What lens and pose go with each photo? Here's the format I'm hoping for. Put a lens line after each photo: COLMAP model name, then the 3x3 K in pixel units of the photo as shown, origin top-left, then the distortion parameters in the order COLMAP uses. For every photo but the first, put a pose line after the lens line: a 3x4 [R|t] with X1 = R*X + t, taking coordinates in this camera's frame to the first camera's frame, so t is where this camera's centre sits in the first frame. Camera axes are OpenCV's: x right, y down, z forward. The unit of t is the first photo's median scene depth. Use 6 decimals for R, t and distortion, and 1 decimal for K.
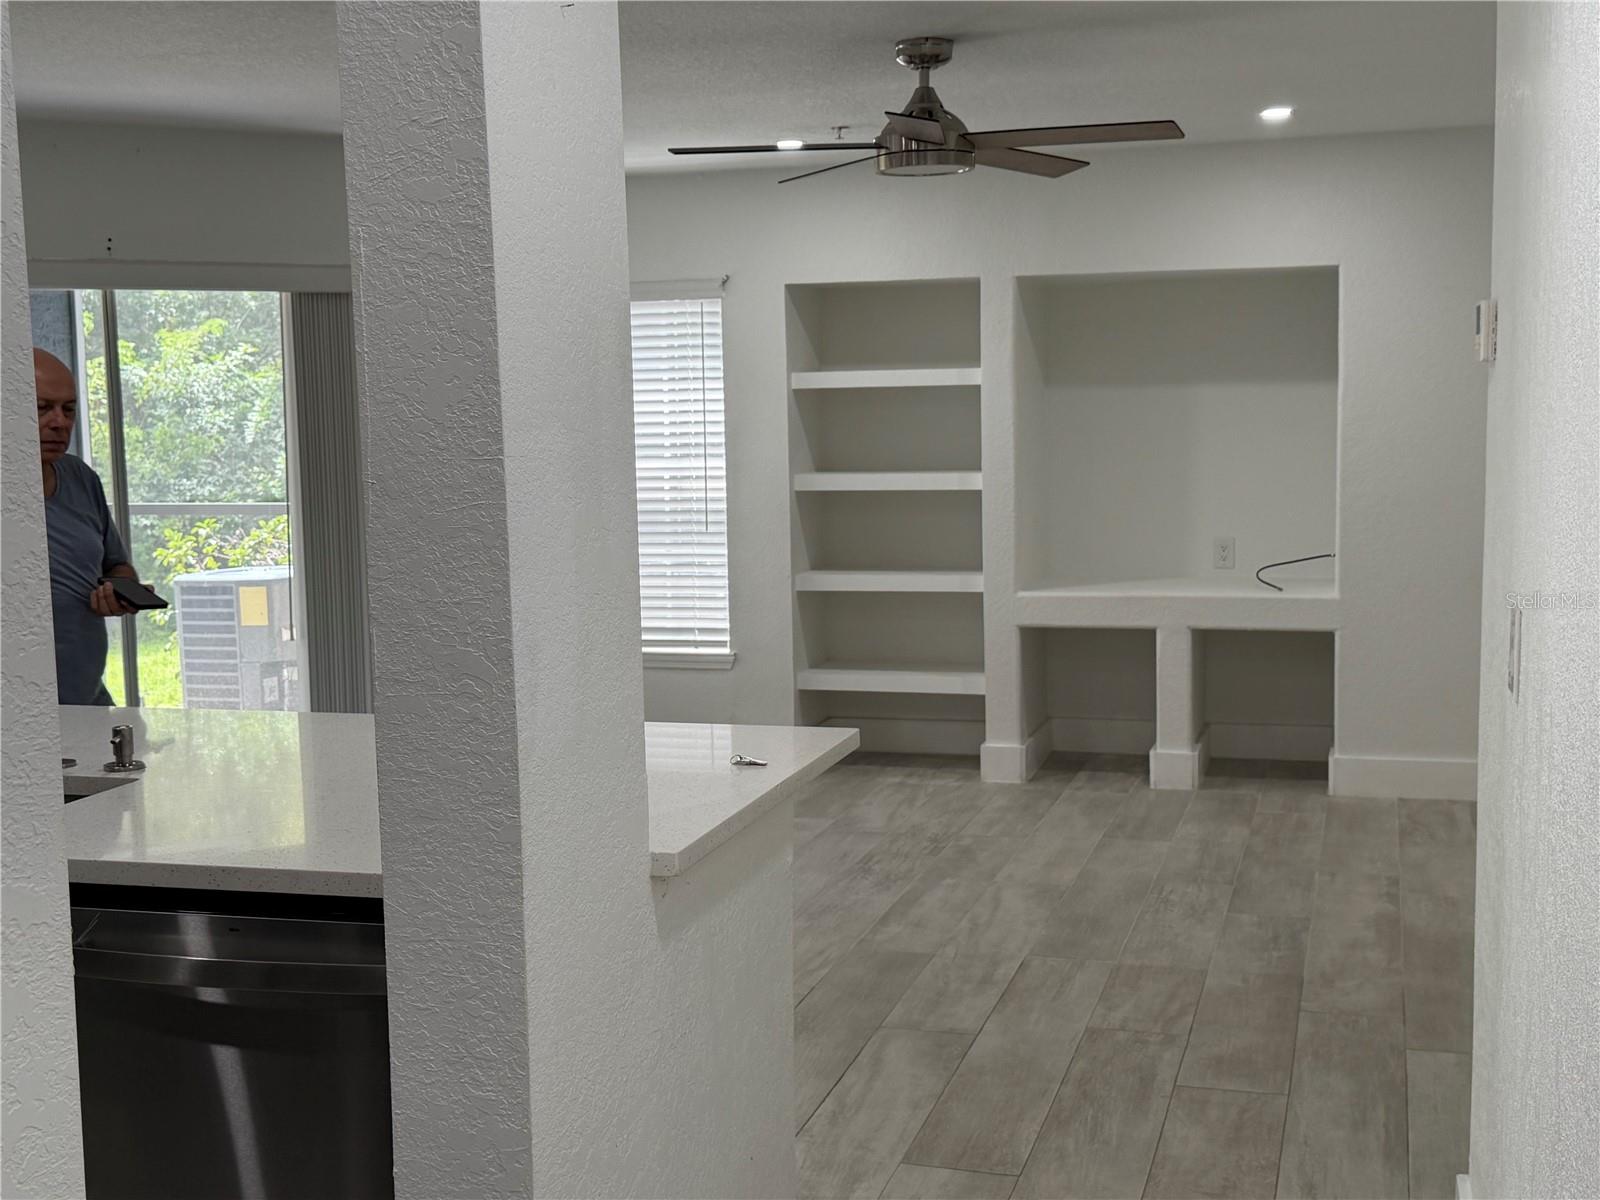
lens RADIAL K [[1977.9, 0, 800.0], [0, 1977.9, 600.0], [0, 0, 1]] dist [0.145541, 0.006384]
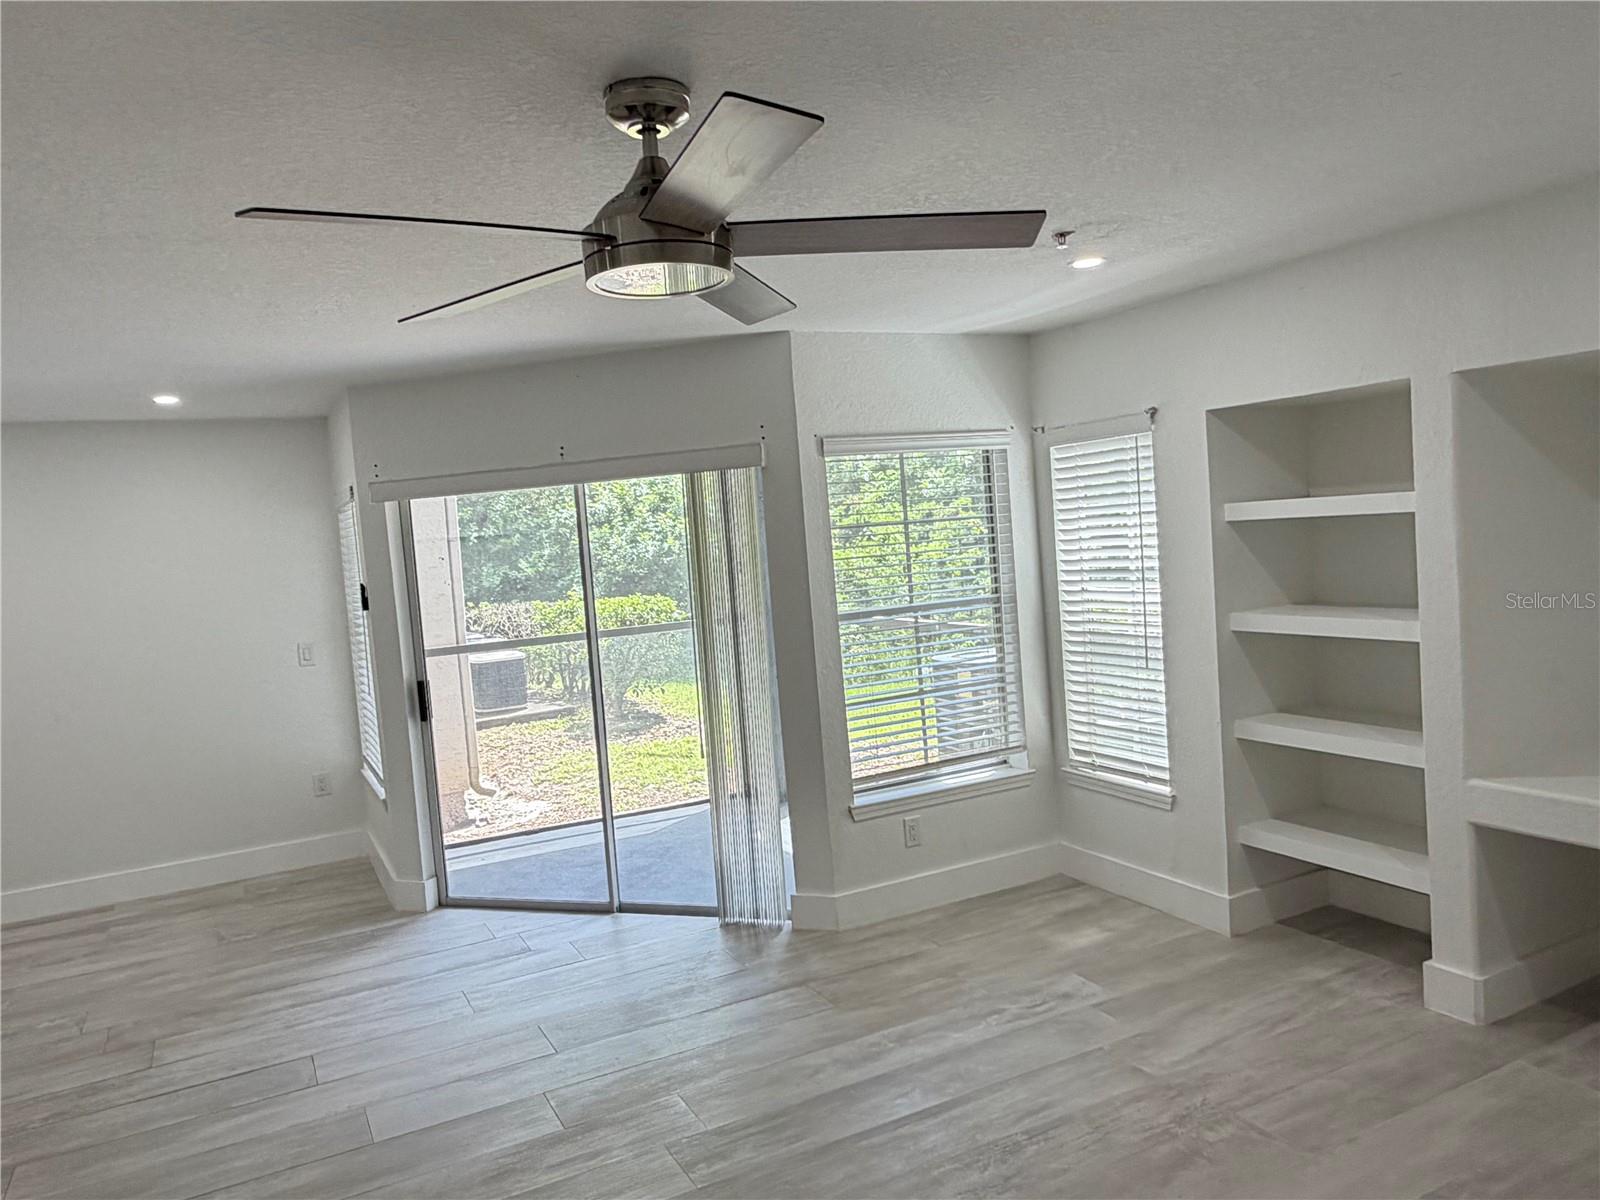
lens RADIAL K [[1104.3, 0, 798.3], [0, 1104.3, 601.9], [0, 0, 1]] dist [-0.000072, 0.001290]
pose [[0.689672, 0.017441, -0.723912, 0.241229], [-0.013037, 0.999847, 0.011668, -0.074767], [0.724005, 0.001391, 0.689794, 0.519261]]
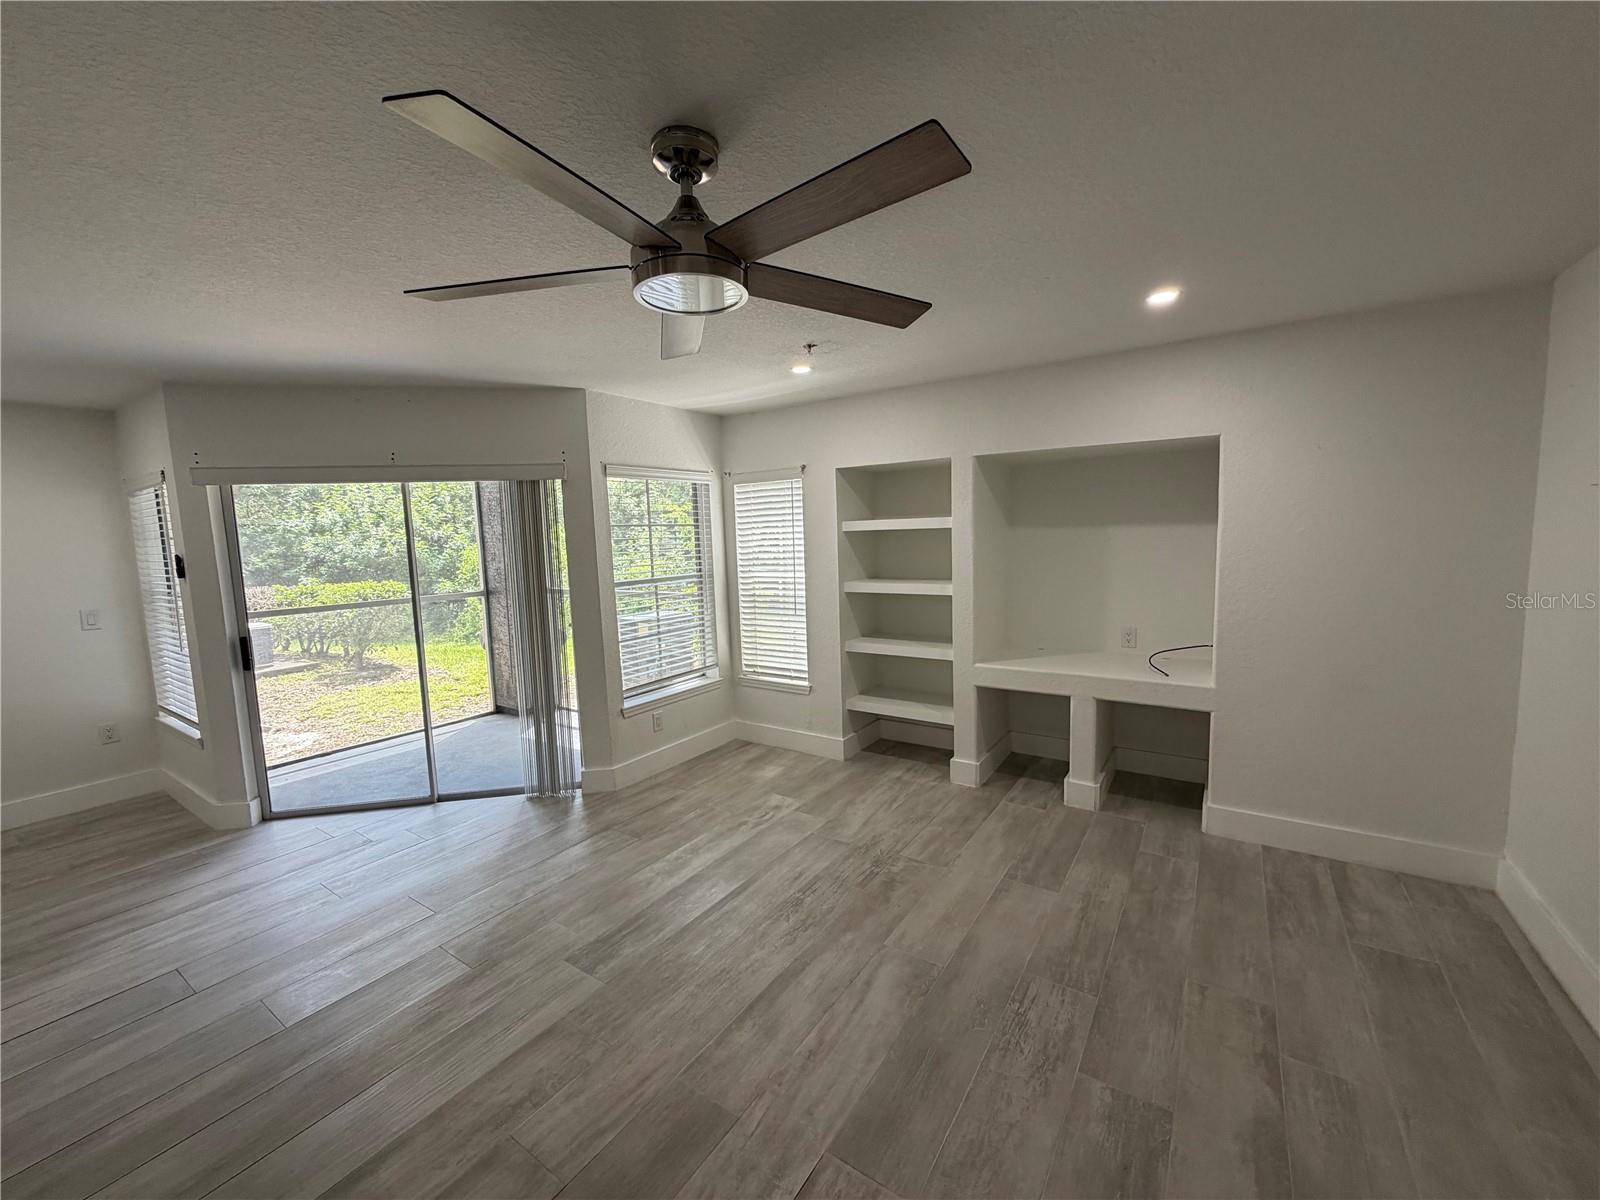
lens RADIAL K [[632.2, 0, 801.3], [0, 632.2, 597.0], [0, 0, 1]] dist [-0.000133, -0.000051]
pose [[0.951689, 0.020828, -0.306355, 0.131512], [-0.018463, 0.999773, 0.010616, -0.058105], [0.306507, -0.004447, 0.951858, 0.501475]]
